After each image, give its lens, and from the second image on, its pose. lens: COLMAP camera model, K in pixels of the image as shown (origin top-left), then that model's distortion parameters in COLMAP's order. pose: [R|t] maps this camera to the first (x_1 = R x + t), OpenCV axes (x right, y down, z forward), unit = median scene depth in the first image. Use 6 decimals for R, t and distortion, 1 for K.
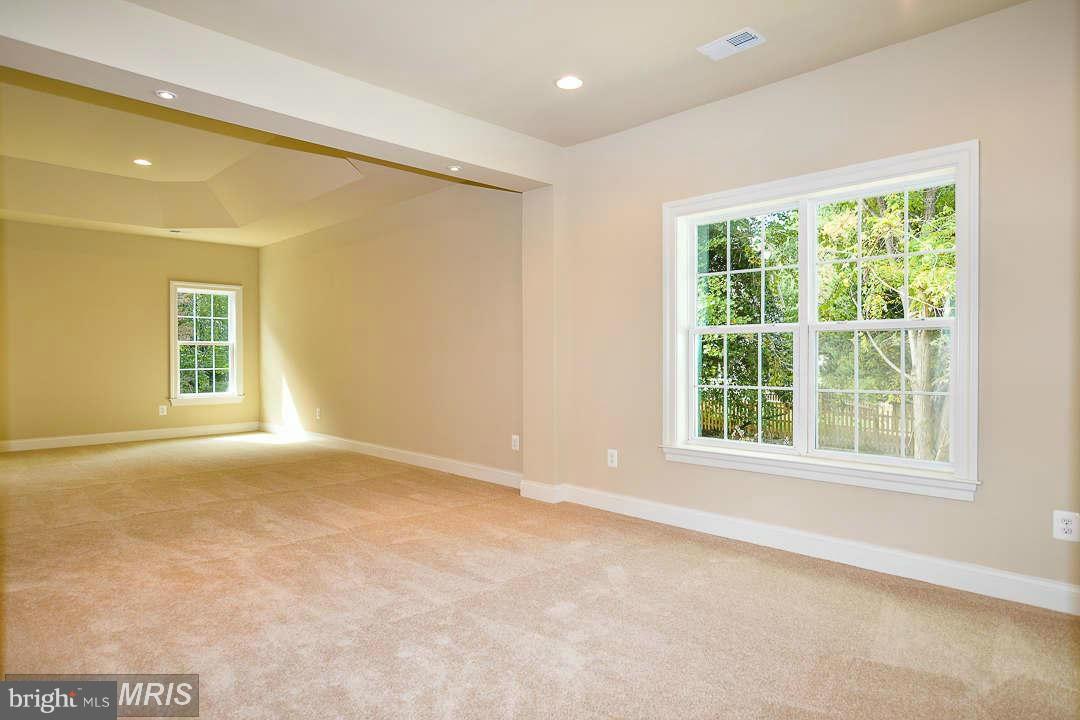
lens RADIAL K [[663.8, 0, 527.6], [0, 663.8, 361.8], [0, 0, 1]] dist [-0.004591, 0.002435]
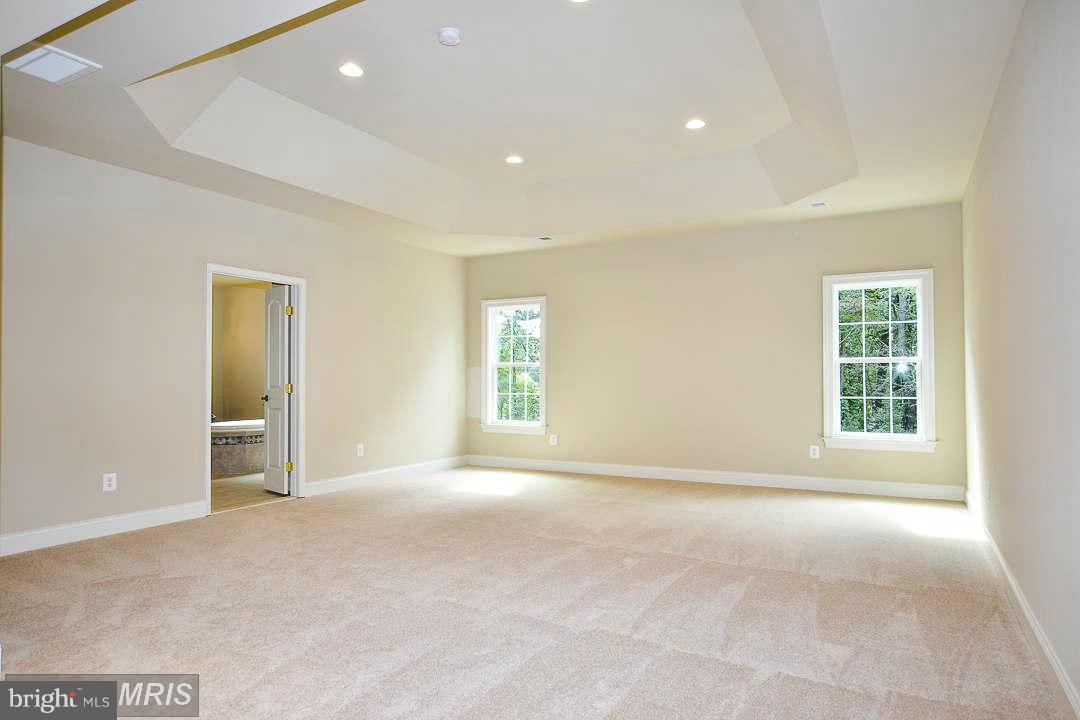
lens RADIAL K [[663.8, 0, 527.6], [0, 663.8, 361.8], [0, 0, 1]] dist [-0.004591, 0.002435]
pose [[0.250133, -0.024096, -0.967912, 0.087582], [-0.007465, 0.999613, -0.026815, -0.004818], [0.968183, 0.013933, 0.249856, 0.496908]]
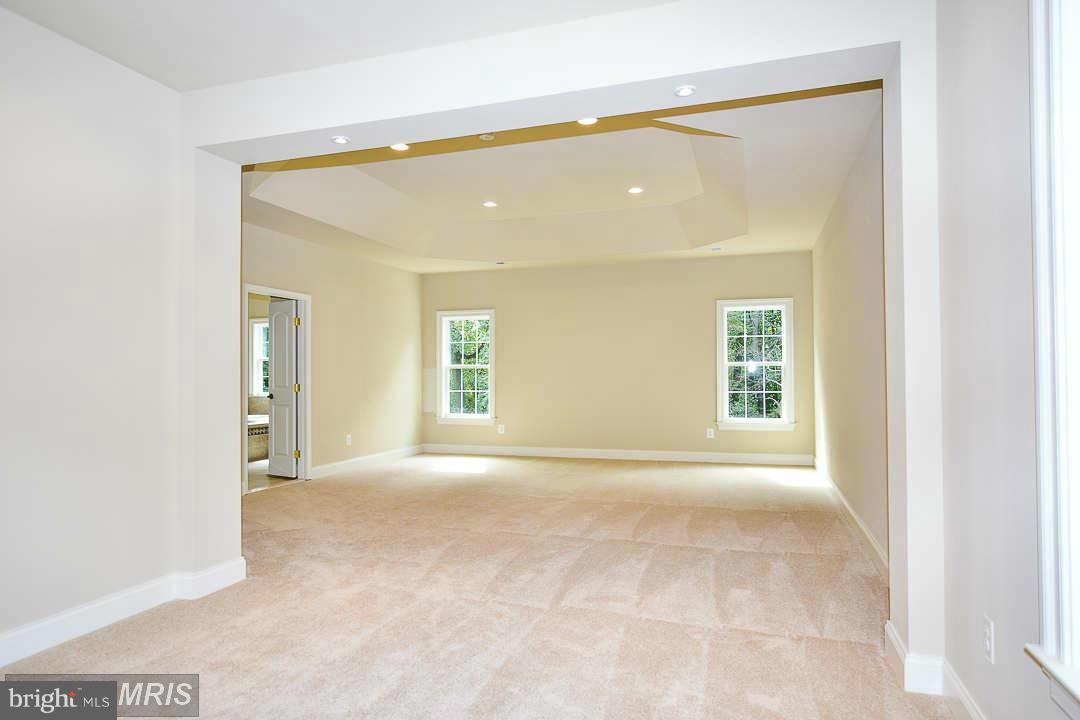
lens RADIAL K [[663.8, 0, 527.6], [0, 663.8, 361.8], [0, 0, 1]] dist [-0.004591, 0.002435]
pose [[0.427633, -0.018937, -0.903754, 0.219718], [-0.004300, 0.999727, -0.022982, -0.008467], [0.903942, 0.013714, 0.427435, 0.330816]]
